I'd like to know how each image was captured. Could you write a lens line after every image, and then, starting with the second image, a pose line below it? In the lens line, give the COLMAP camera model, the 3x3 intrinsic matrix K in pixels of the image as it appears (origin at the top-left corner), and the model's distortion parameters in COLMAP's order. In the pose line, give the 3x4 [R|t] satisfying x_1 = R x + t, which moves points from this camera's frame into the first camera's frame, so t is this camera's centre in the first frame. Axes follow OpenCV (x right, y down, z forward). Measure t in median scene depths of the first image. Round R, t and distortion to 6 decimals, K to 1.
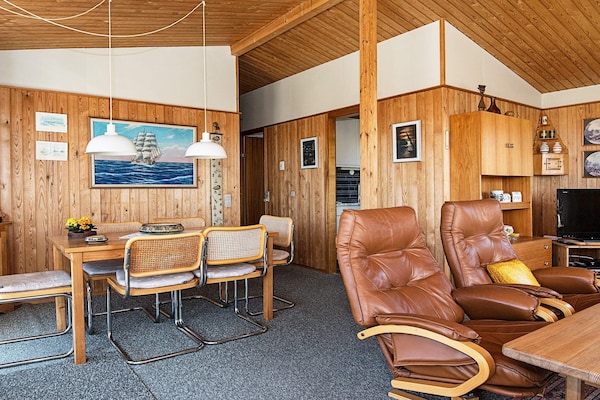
lens RADIAL K [[414.6, 0, 298.3], [0, 414.6, 189.1], [0, 0, 1]] dist [-0.038212, -0.001997]
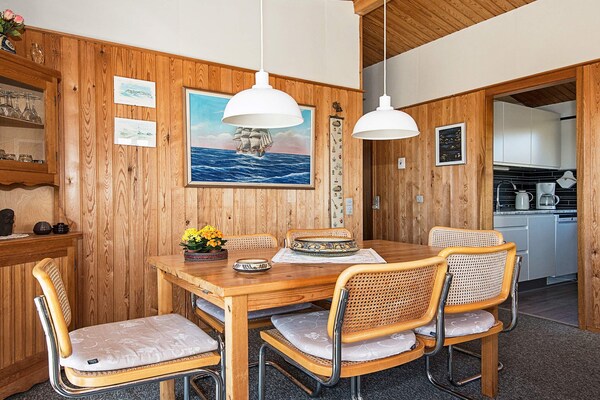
lens RADIAL K [[417.9, 0, 300.0], [0, 417.9, 200.0], [0, 0, 1]] dist [0.004430, 0.000704]
pose [[0.997645, 0.007086, -0.068225, -0.246785], [-0.006981, 0.999974, 0.001781, 0.018484], [0.068236, -0.001300, 0.997668, 0.272541]]
